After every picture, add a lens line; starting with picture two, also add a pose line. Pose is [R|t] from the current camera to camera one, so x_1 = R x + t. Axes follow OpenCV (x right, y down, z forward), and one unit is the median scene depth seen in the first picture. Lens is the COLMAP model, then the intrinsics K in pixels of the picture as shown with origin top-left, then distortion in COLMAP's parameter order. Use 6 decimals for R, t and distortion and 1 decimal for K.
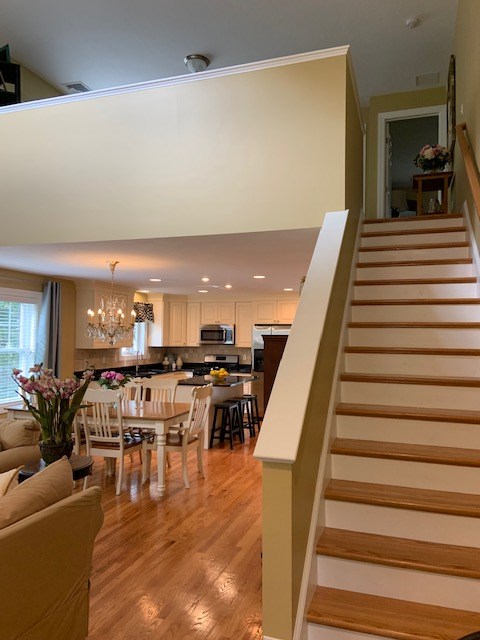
lens RADIAL K [[483.6, 0, 249.2], [0, 483.6, 317.4], [0, 0, 1]] dist [0.078368, -0.047986]
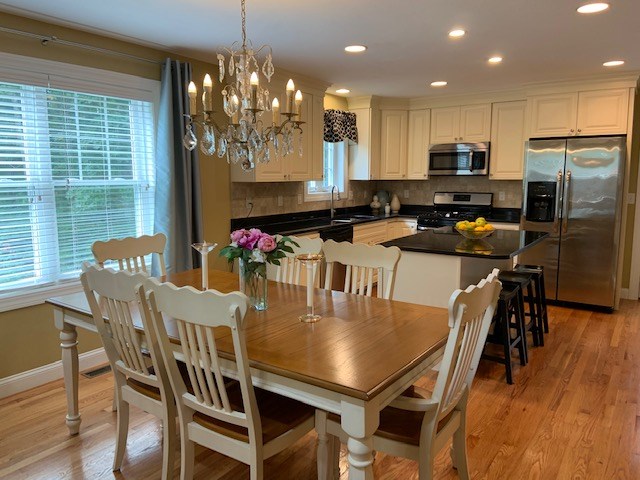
lens RADIAL K [[483.6, 0, 318.7], [0, 483.6, 239.9], [0, 0, 1]] dist [0.078368, -0.047986]
pose [[0.958426, 0.027819, -0.283981, -0.071900], [0.021673, 0.985264, 0.169662, 0.034198], [0.284516, -0.168763, 0.943700, 0.436785]]
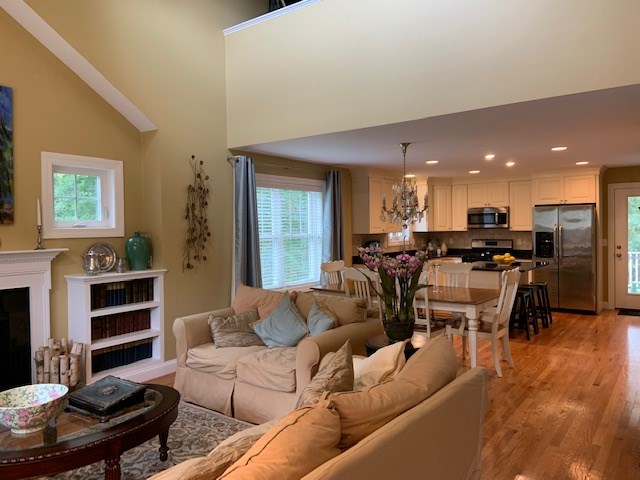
lens RADIAL K [[483.6, 0, 313.4], [0, 483.6, 236.5], [0, 0, 1]] dist [0.078368, -0.047986]
pose [[0.946271, -0.013588, -0.323088, -0.101908], [0.033724, 0.997815, 0.056807, 0.007873], [0.321610, -0.064650, 0.944662, 0.000598]]
